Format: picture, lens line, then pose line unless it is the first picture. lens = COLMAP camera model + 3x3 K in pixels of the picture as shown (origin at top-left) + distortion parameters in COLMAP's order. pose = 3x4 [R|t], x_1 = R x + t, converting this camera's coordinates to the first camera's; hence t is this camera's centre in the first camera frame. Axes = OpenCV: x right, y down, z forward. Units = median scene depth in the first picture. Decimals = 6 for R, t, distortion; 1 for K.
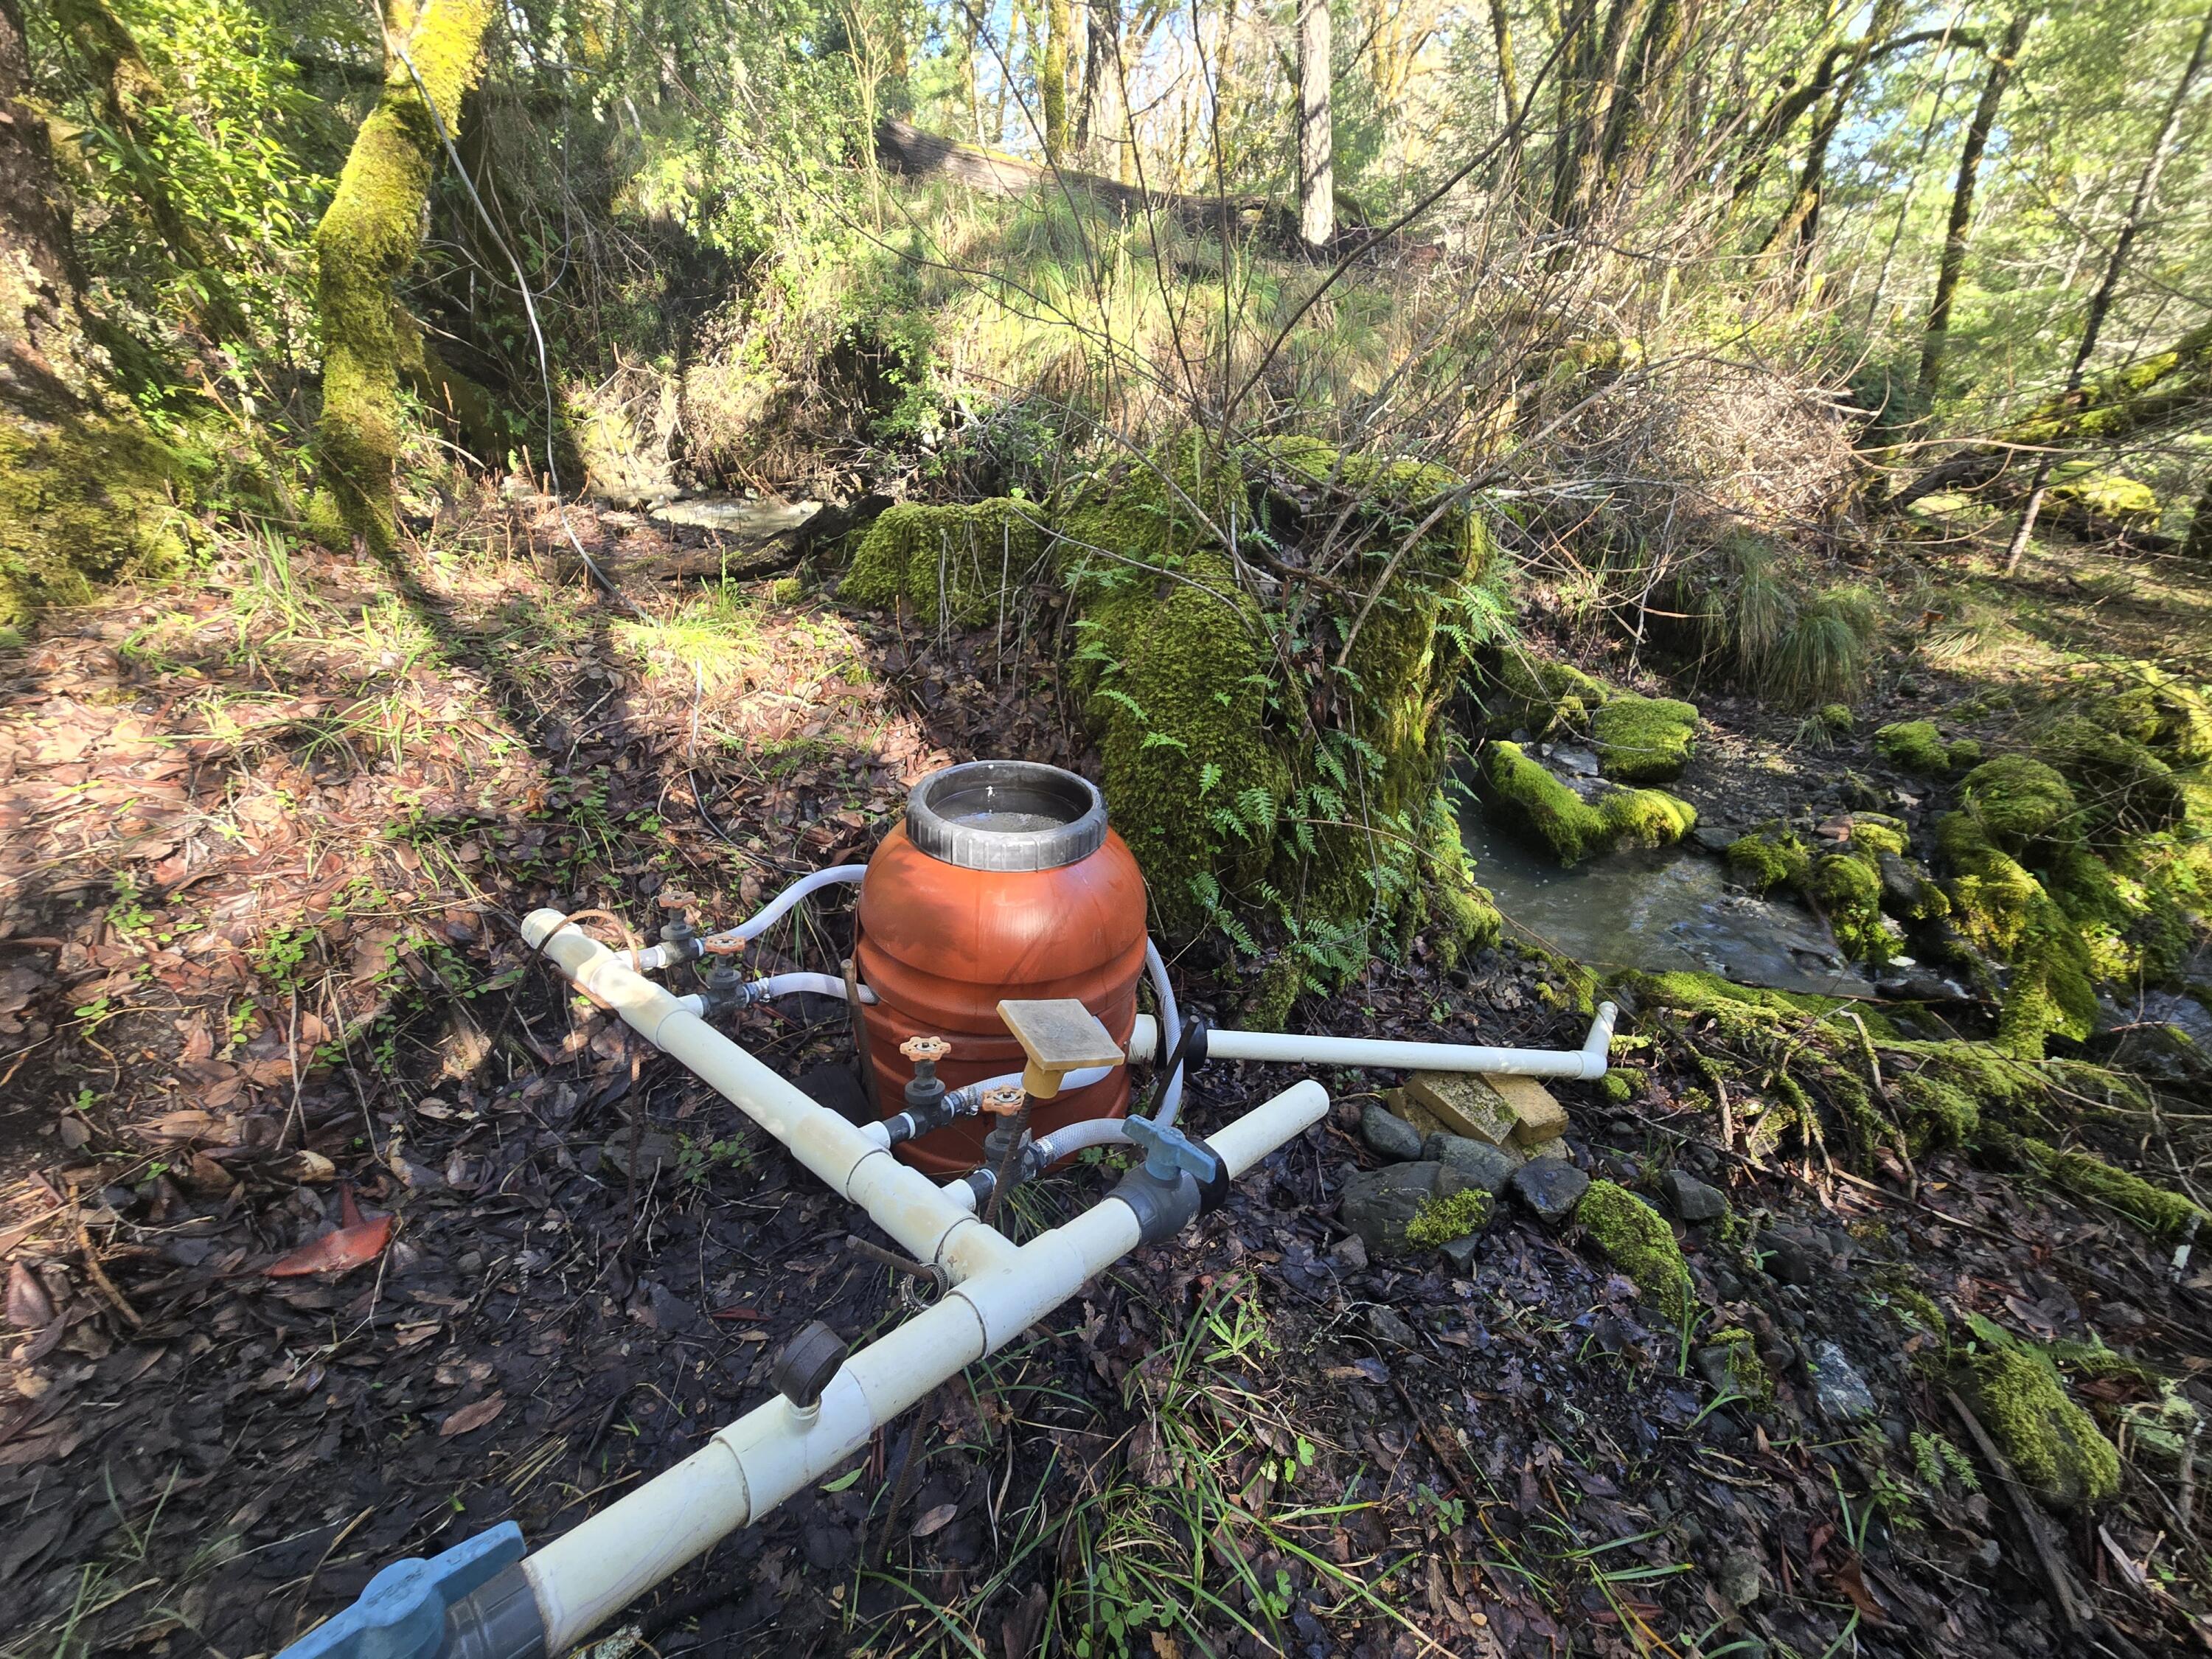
lens RADIAL K [[928.0, 0, 1106.0], [0, 928.0, 829.5], [0, 0, 1]] dist [-0.003270, -0.000443]
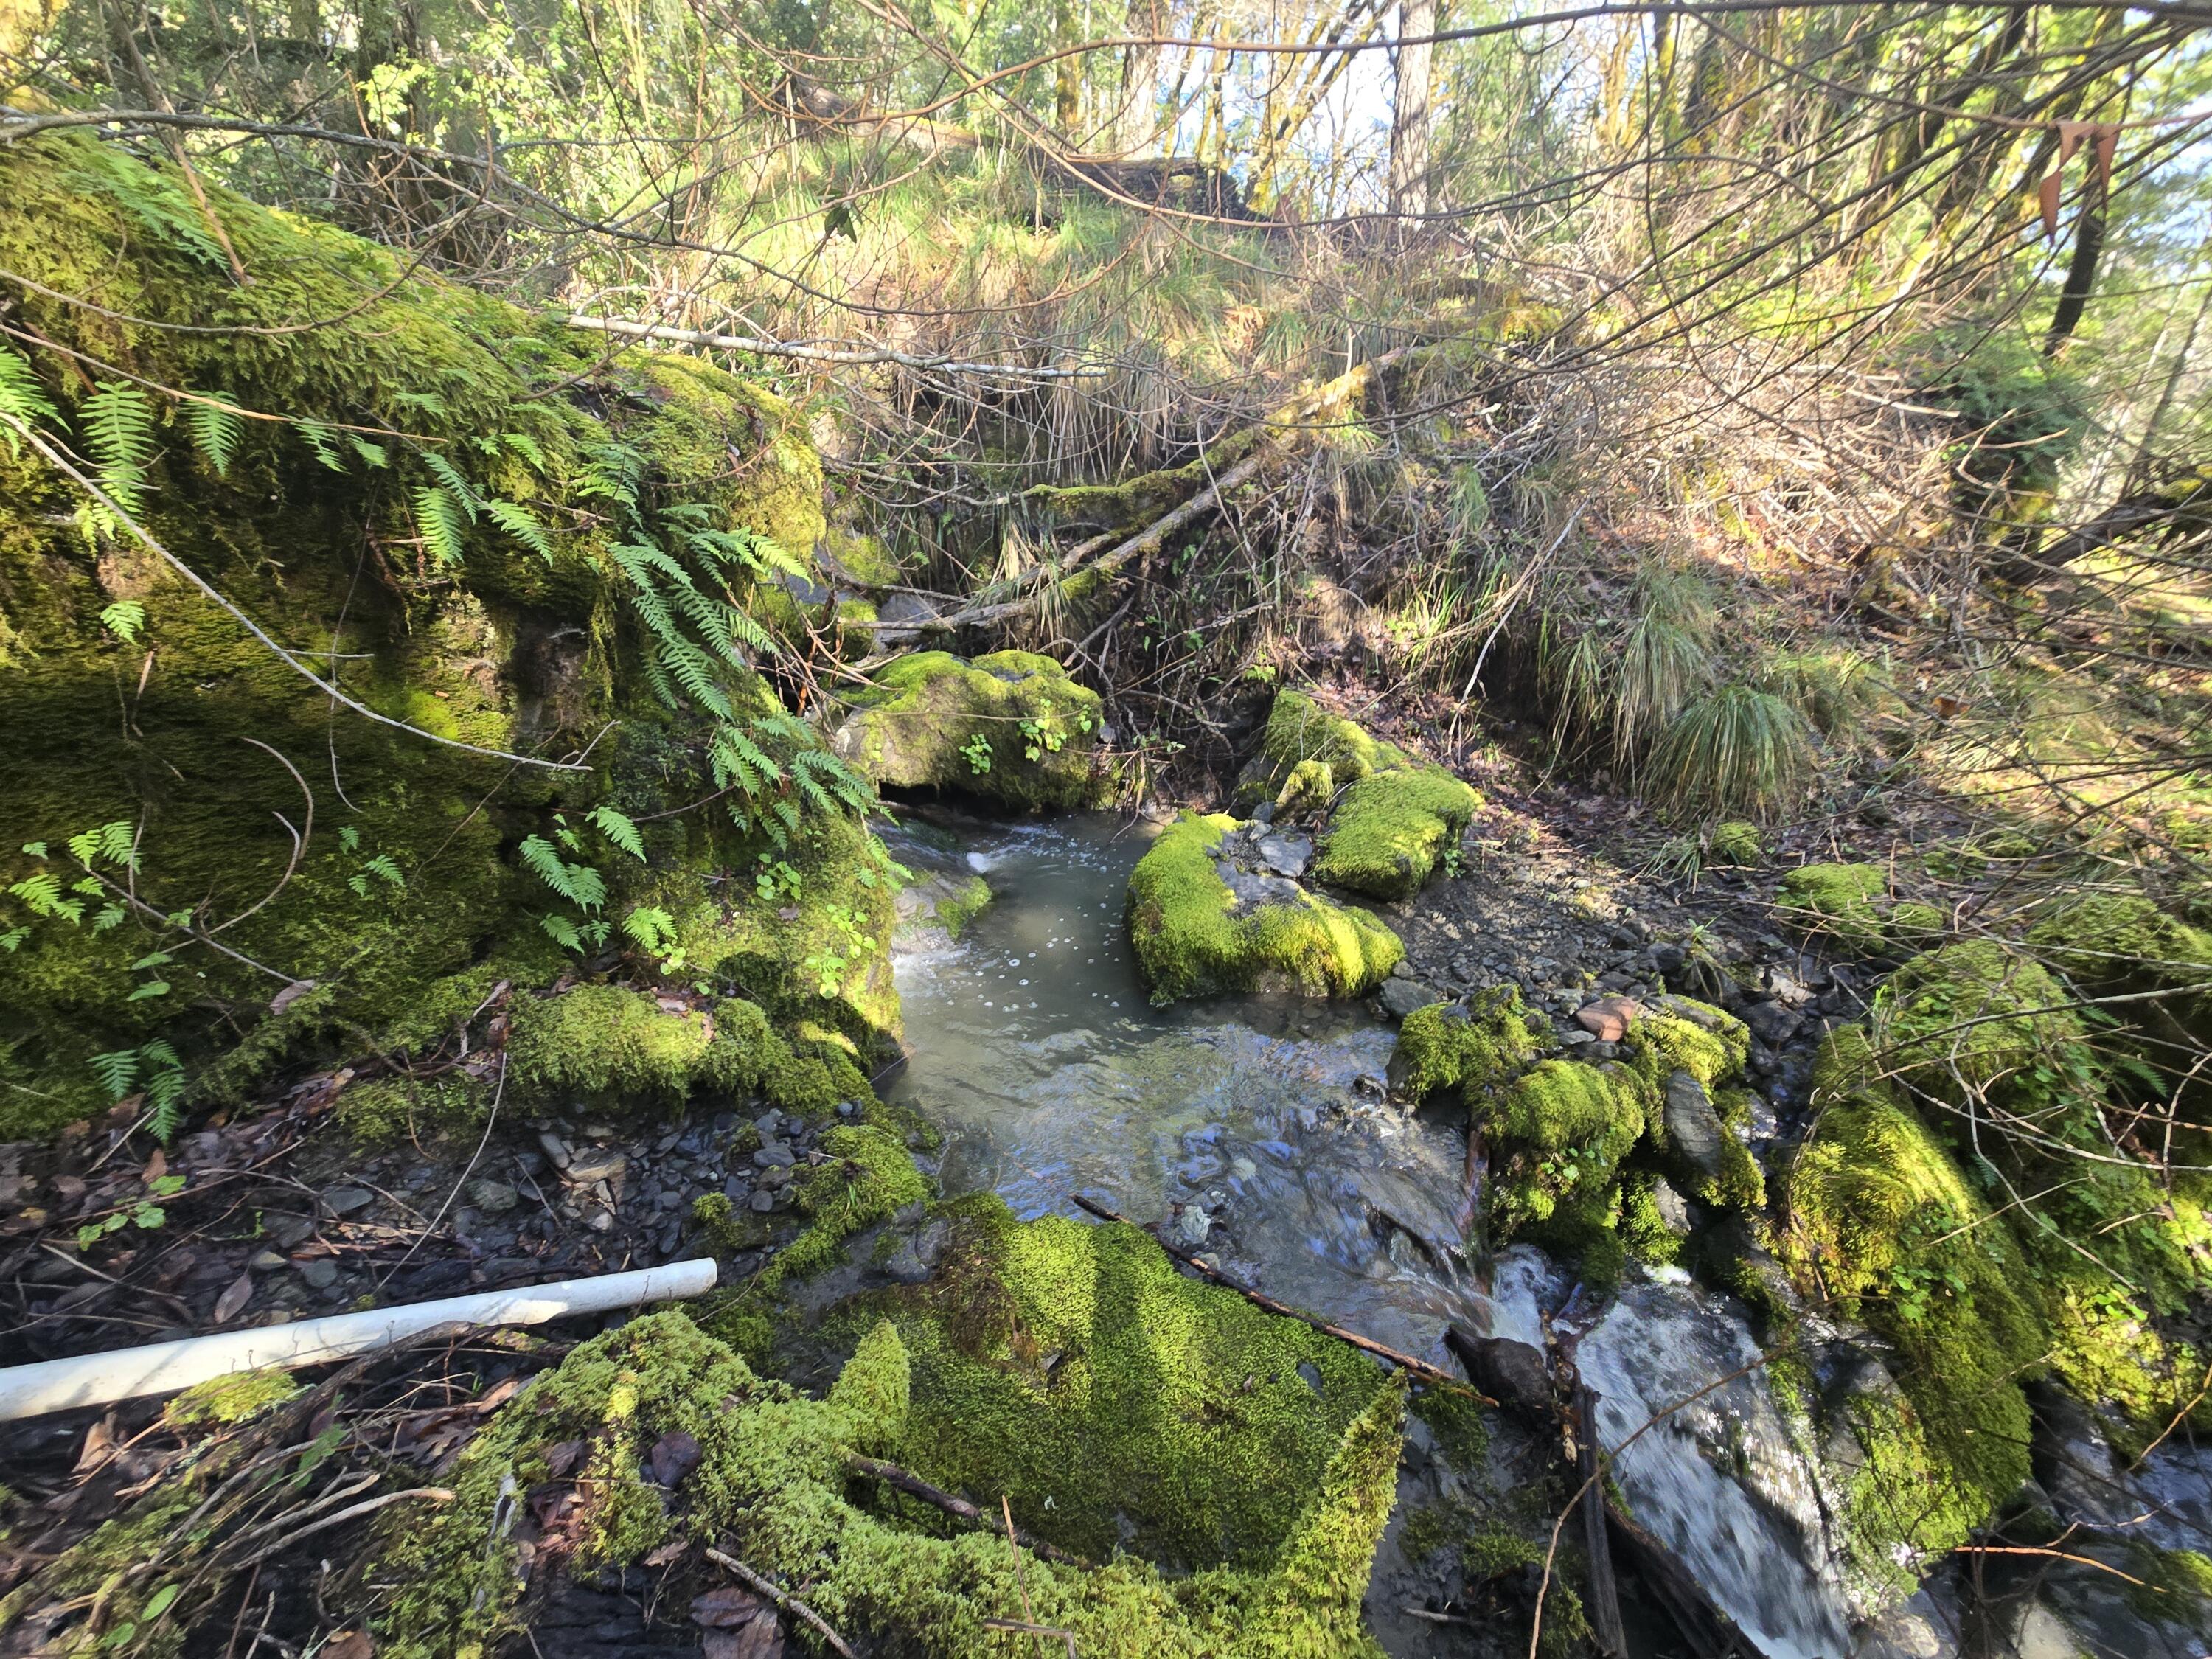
lens RADIAL K [[928.0, 0, 1106.0], [0, 928.0, 829.5], [0, 0, 1]] dist [-0.003270, -0.000443]
pose [[0.970537, 0.134001, -0.200257, 0.550207], [-0.147212, 0.987709, -0.052538, -0.038082], [0.190755, 0.080470, 0.978334, 0.336112]]
